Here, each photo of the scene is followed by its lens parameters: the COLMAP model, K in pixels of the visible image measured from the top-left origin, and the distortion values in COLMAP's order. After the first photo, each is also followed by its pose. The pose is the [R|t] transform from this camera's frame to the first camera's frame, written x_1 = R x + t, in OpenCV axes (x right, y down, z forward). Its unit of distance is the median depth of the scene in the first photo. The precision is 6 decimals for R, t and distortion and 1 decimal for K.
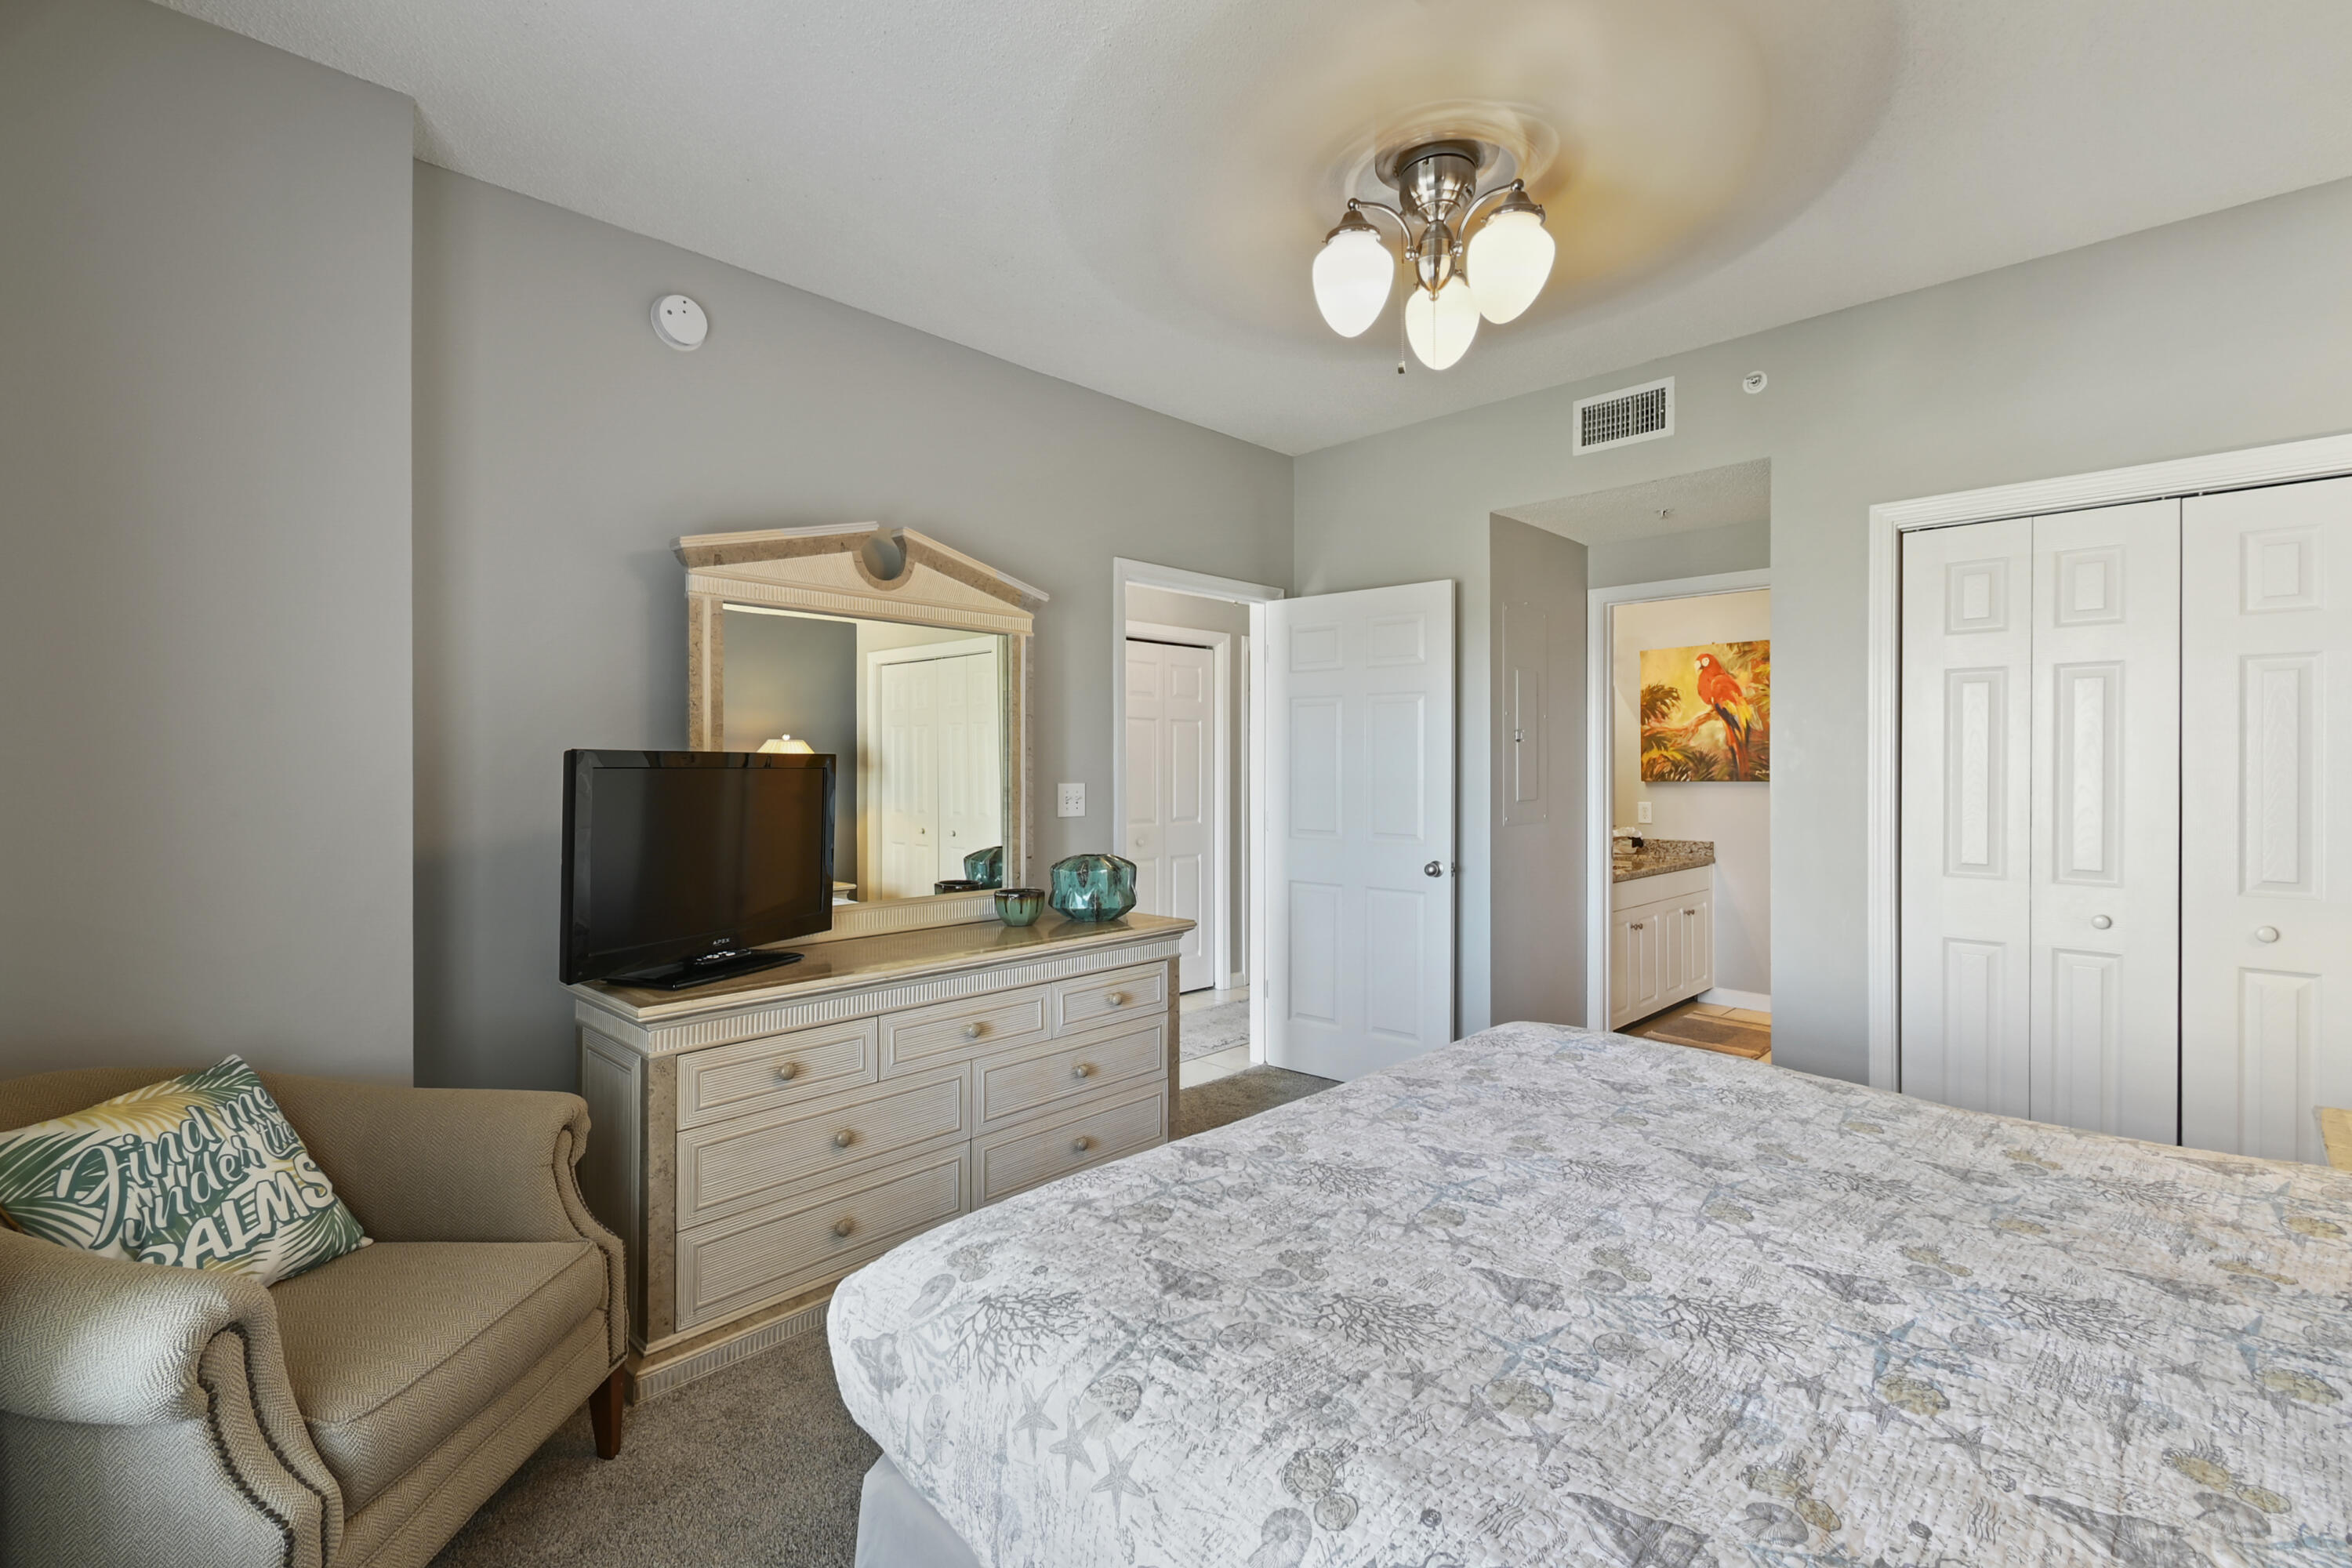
lens RADIAL K [[1047.7, 0, 1172.7], [0, 1047.7, 774.8], [0, 0, 1]] dist [0.009849, -0.005930]
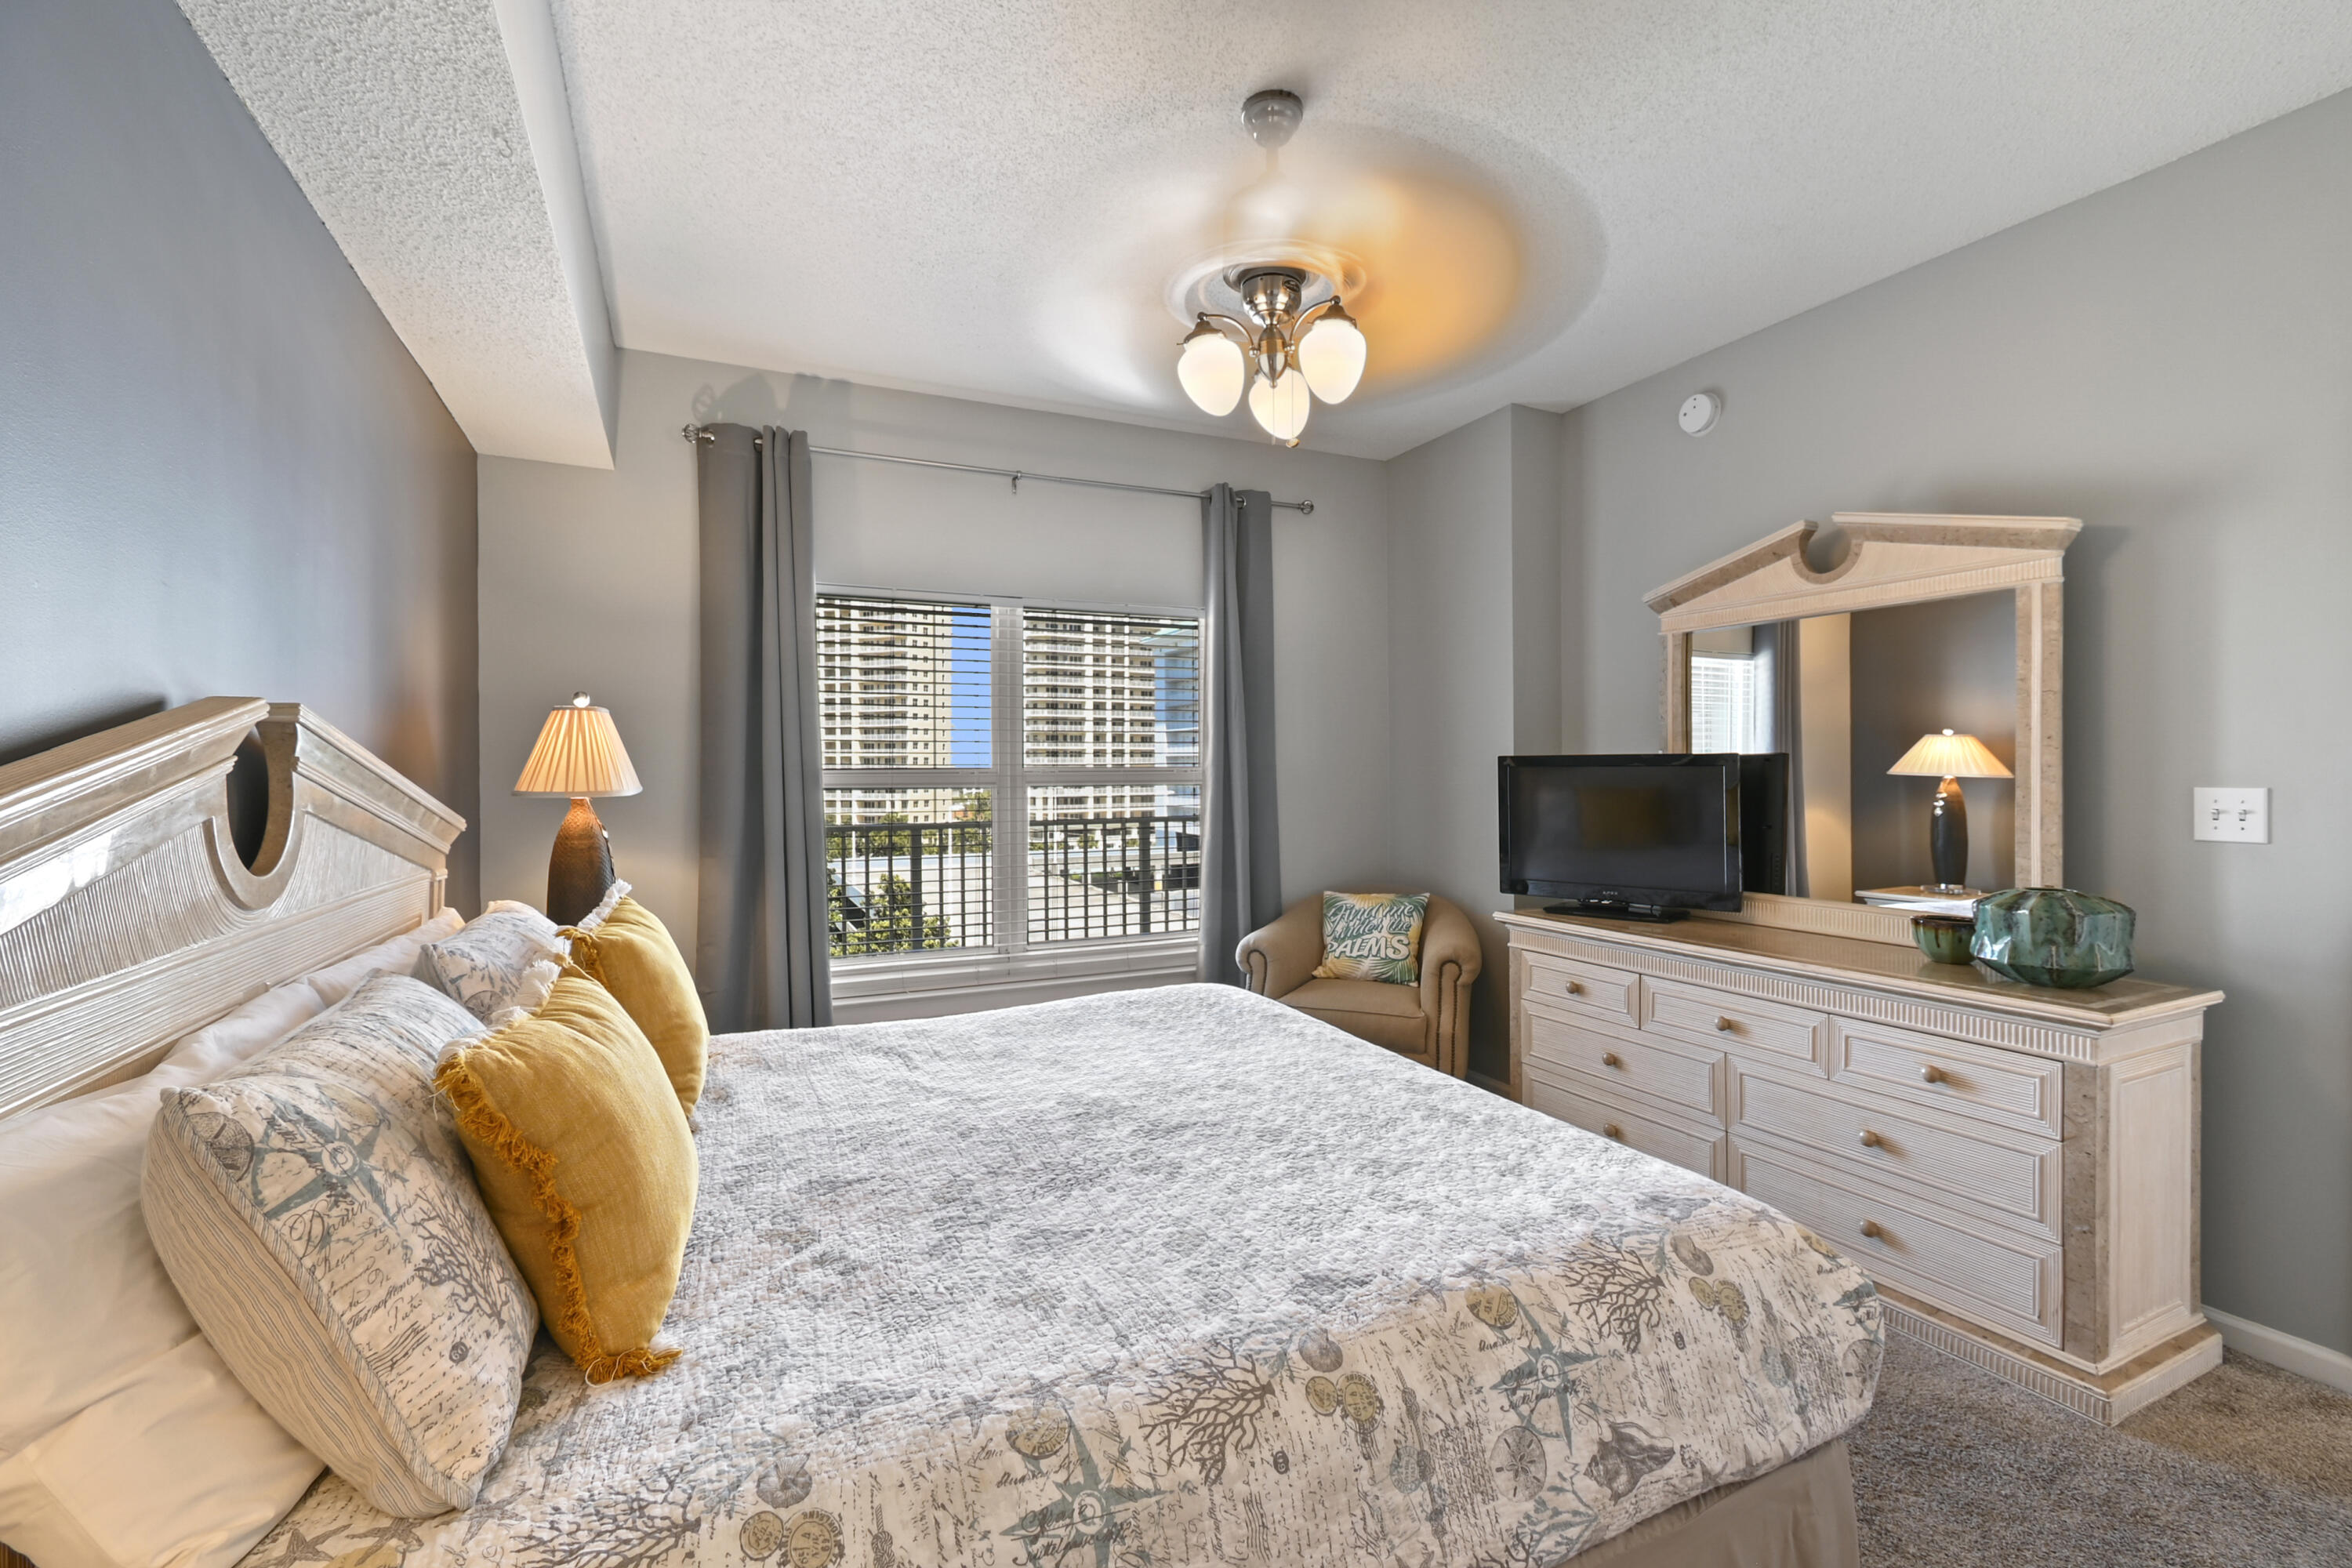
lens RADIAL K [[1047.7, 0, 1215.1], [0, 1047.7, 777.3], [0, 0, 1]] dist [0.009849, -0.005930]
pose [[-0.321306, 0.012631, -0.946891, 1.096501], [0.001294, 0.999916, 0.012899, -0.010673], [0.946975, 0.002919, -0.321295, 1.011682]]
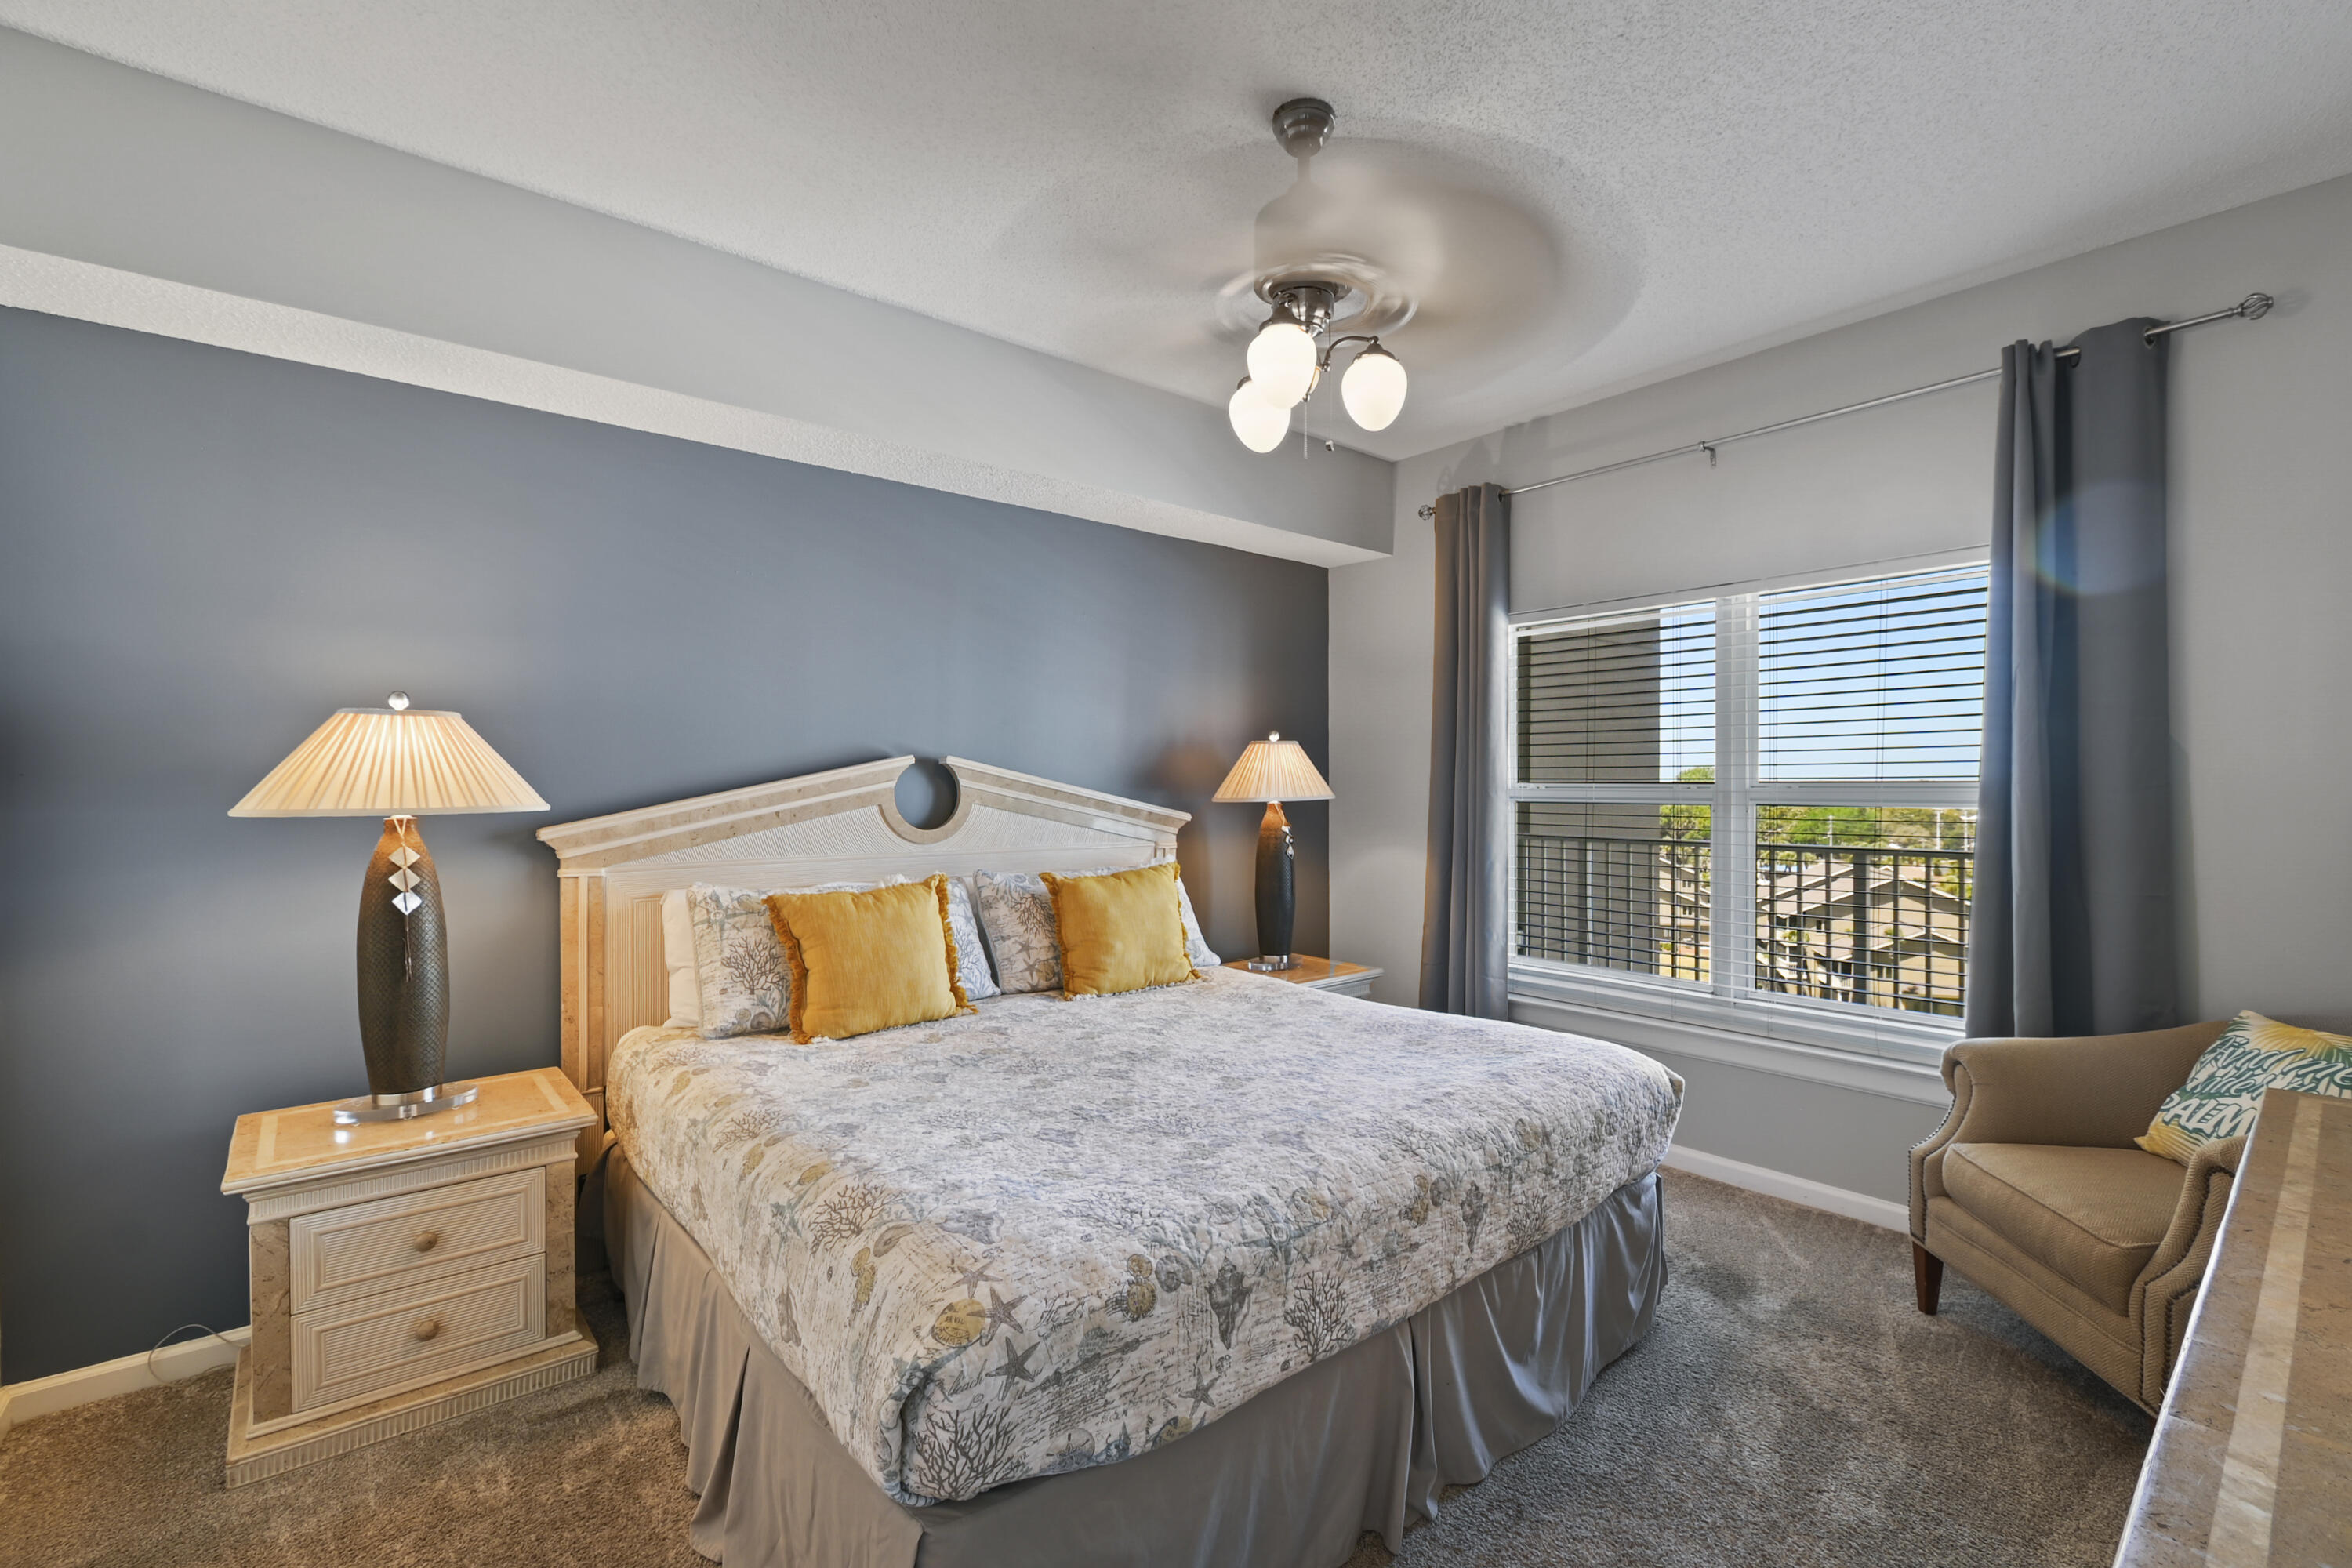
lens RADIAL K [[1047.7, 0, 1167.0], [0, 1047.7, 800.6], [0, 0, 1]] dist [0.009849, -0.005930]
pose [[-0.995625, 0.001970, 0.093416, 0.224433], [0.003565, 0.999851, 0.016909, -0.008281], [-0.093369, 0.017168, -0.995484, 1.688845]]
